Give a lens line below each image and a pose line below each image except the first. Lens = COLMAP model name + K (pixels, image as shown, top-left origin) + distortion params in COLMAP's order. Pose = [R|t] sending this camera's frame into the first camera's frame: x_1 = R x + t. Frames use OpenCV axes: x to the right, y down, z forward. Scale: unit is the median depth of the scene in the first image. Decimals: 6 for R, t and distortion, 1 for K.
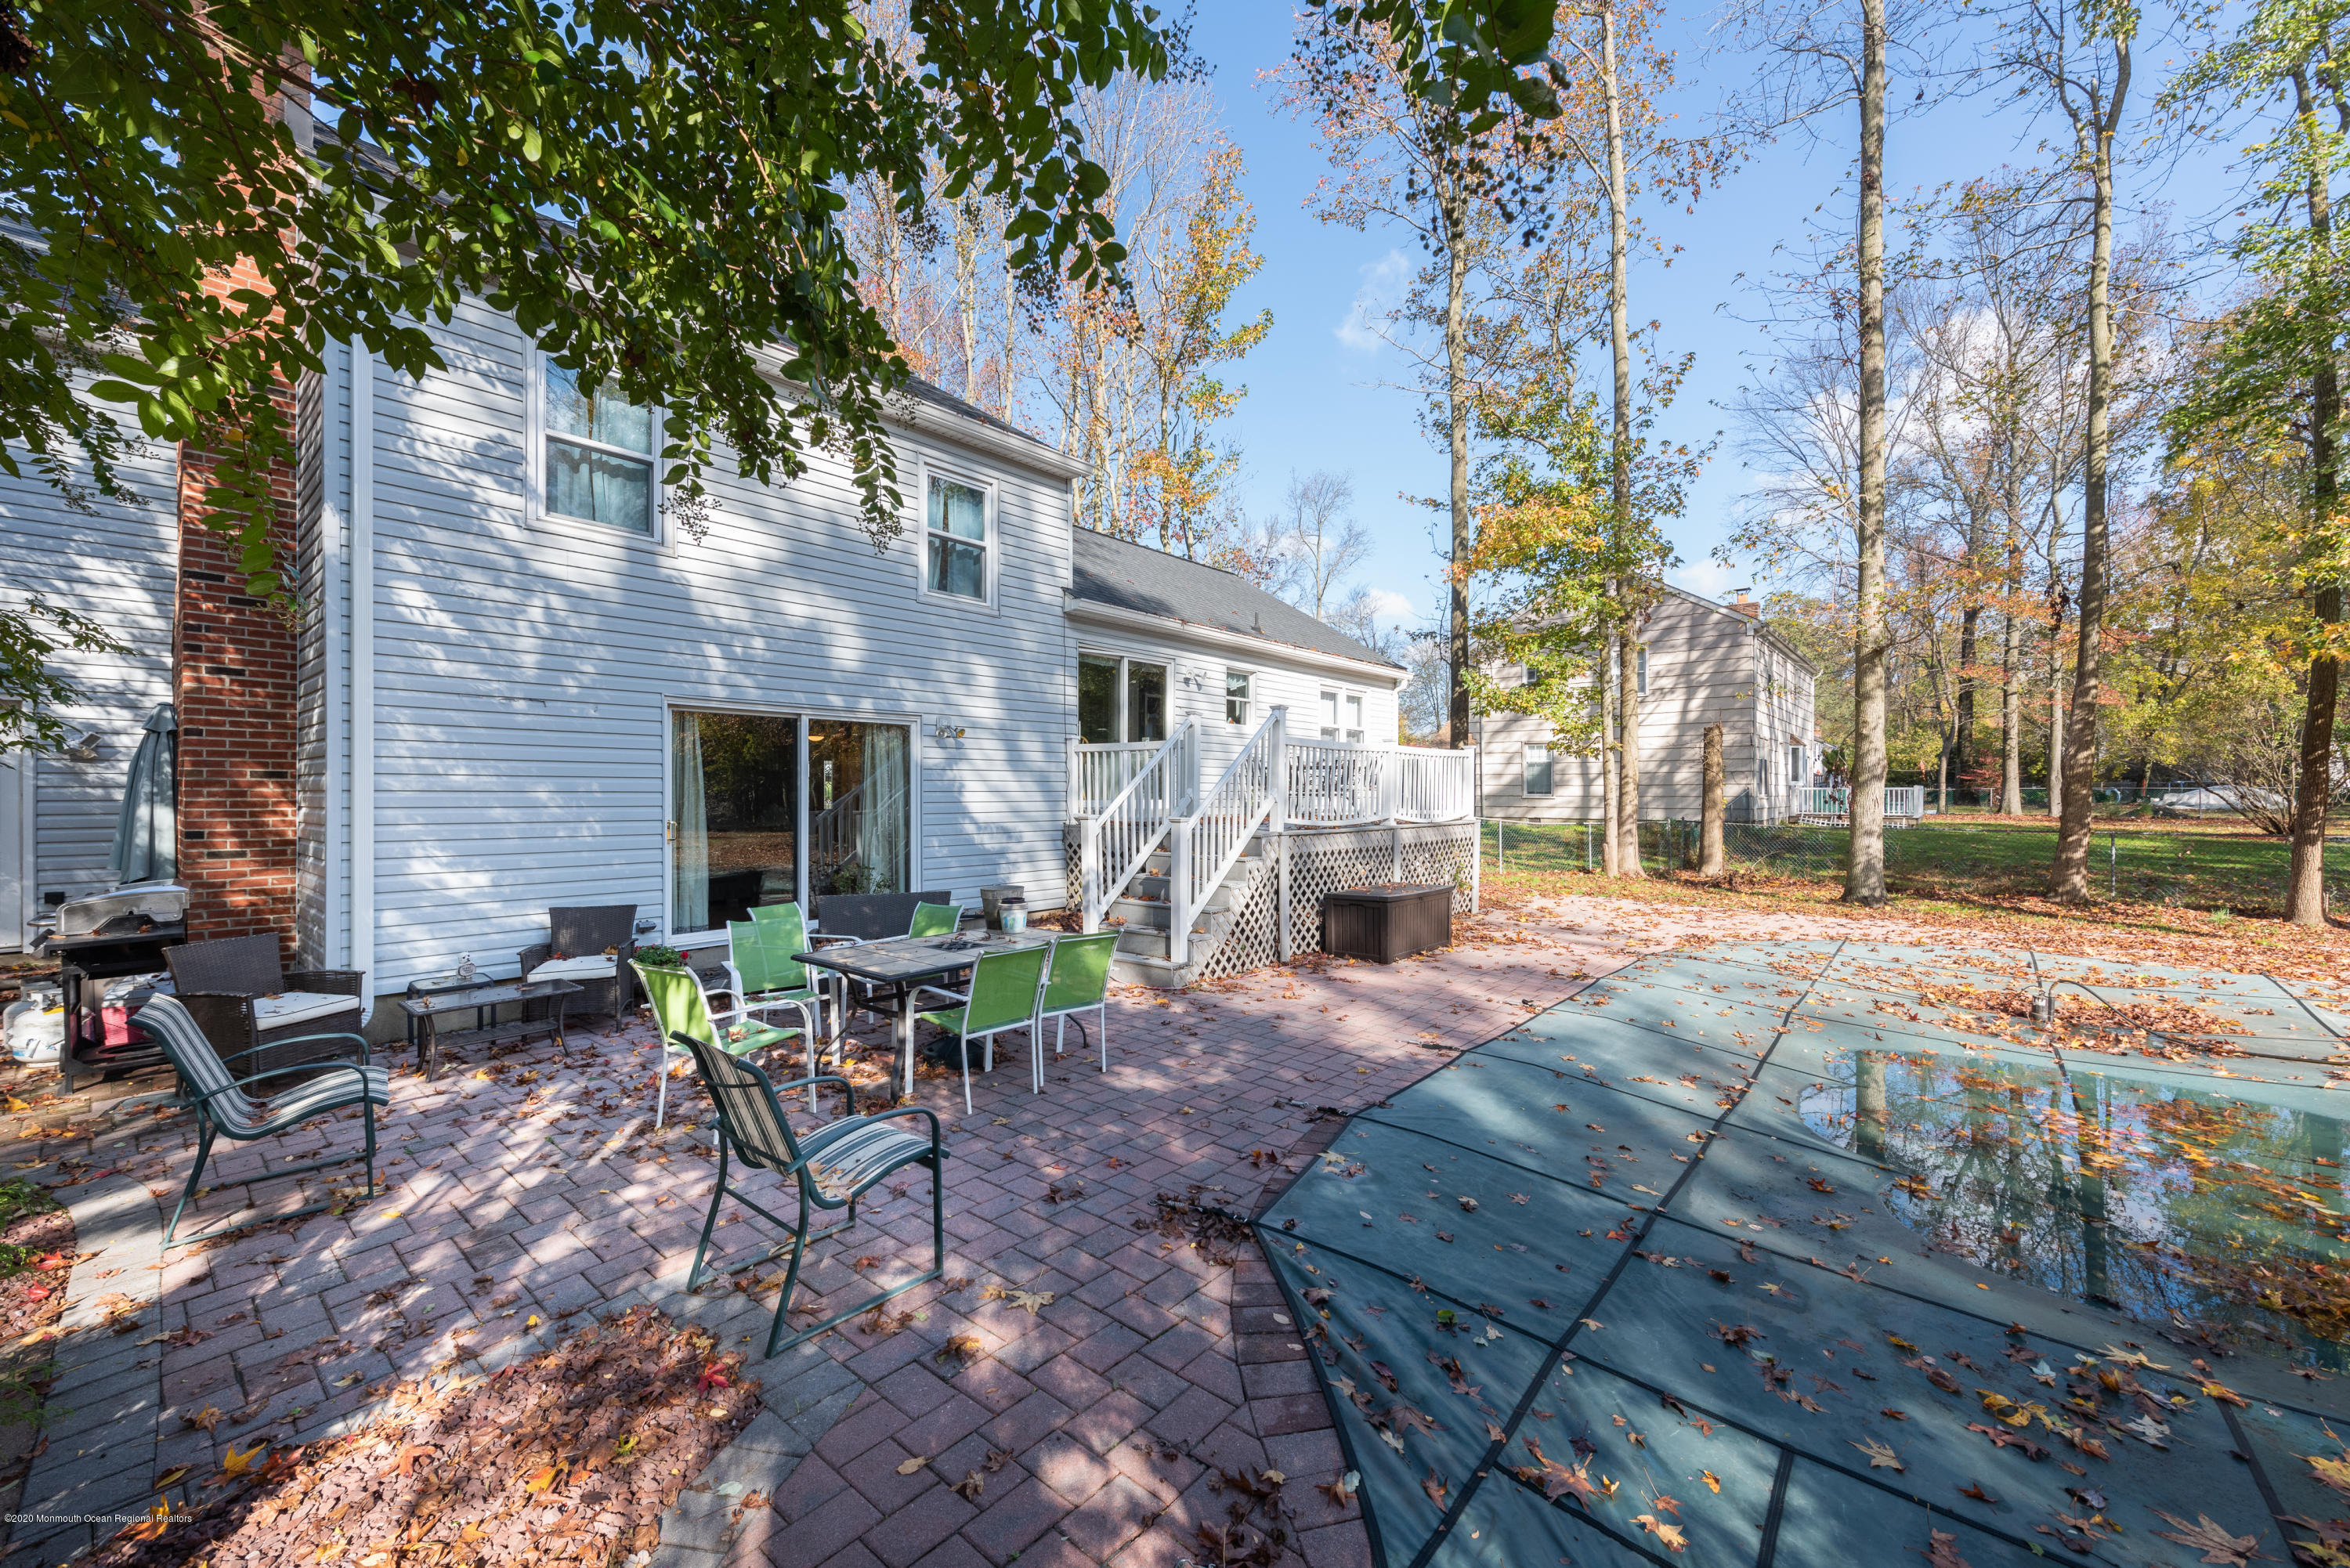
lens RADIAL K [[918.8, 0, 1163.5], [0, 918.8, 787.1], [0, 0, 1]] dist [0.005865, -0.001758]
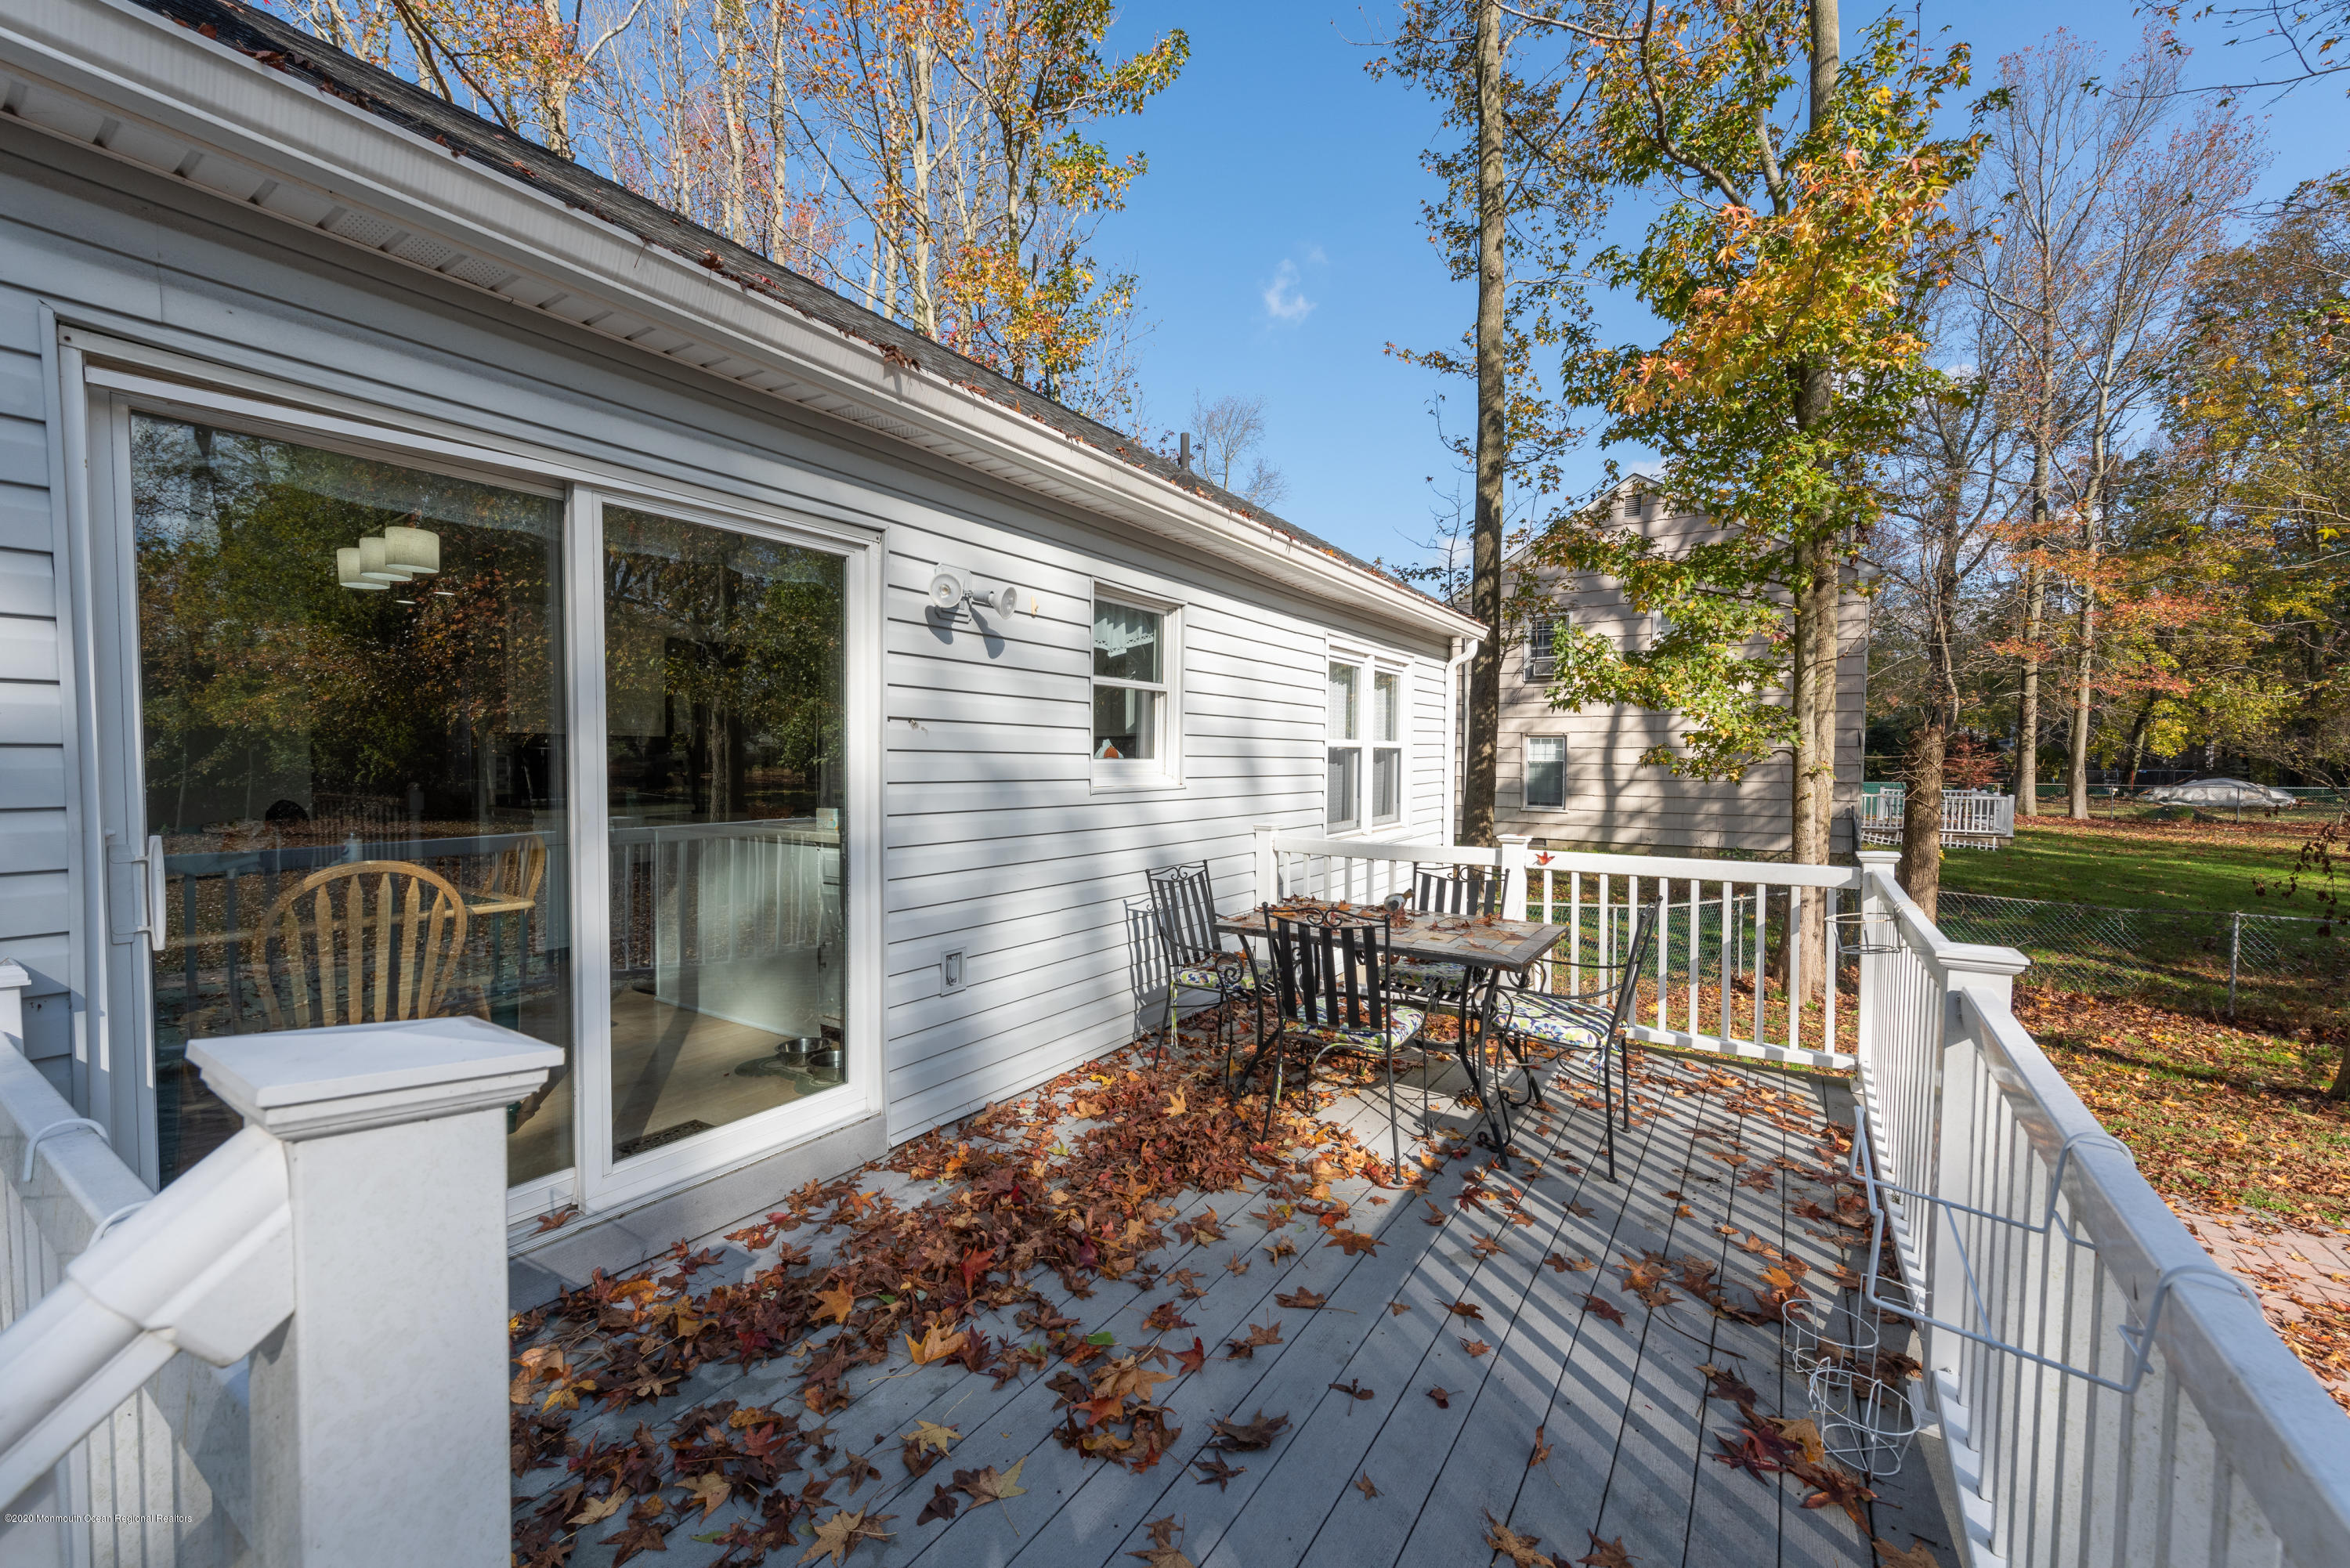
lens RADIAL K [[918.8, 0, 1166.6], [0, 918.8, 800.7], [0, 0, 1]] dist [0.005865, -0.001758]
pose [[0.992903, -0.002375, 0.118906, 0.033120], [-0.003948, 0.998591, 0.052913, -0.043001], [-0.118864, -0.053007, 0.991495, 0.401827]]
